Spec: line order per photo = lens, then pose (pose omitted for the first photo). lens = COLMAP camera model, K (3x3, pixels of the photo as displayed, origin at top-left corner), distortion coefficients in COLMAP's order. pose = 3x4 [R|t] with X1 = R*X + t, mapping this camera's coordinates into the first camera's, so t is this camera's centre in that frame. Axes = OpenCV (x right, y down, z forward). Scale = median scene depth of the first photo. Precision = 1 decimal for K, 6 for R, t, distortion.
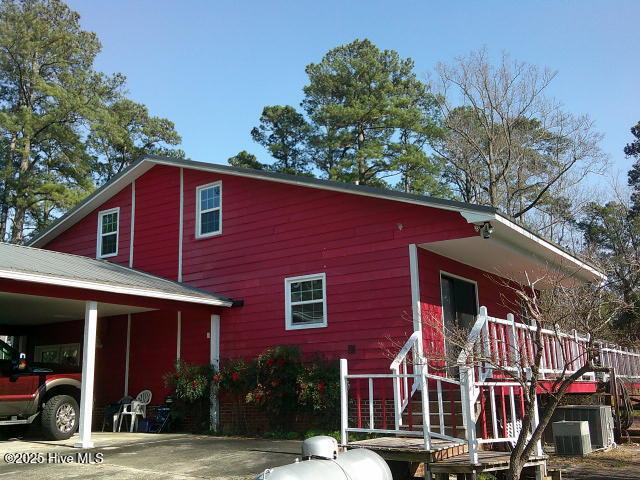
lens RADIAL K [[651.8, 0, 319.3], [0, 651.8, 259.5], [0, 0, 1]] dist [0.086889, -0.001271]
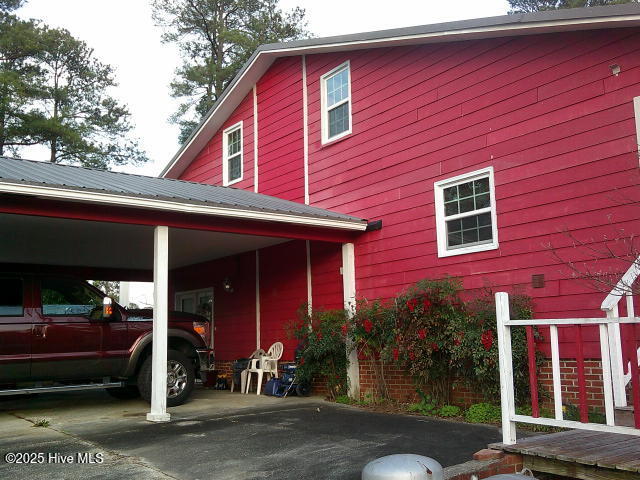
lens RADIAL K [[651.8, 0, 319.3], [0, 651.8, 259.5], [0, 0, 1]] dist [0.086889, -0.001271]
pose [[0.943861, -0.046429, -0.327065, 0.053074], [0.071716, 0.995260, 0.065679, 0.054544], [0.322465, -0.085448, 0.942717, 0.301993]]
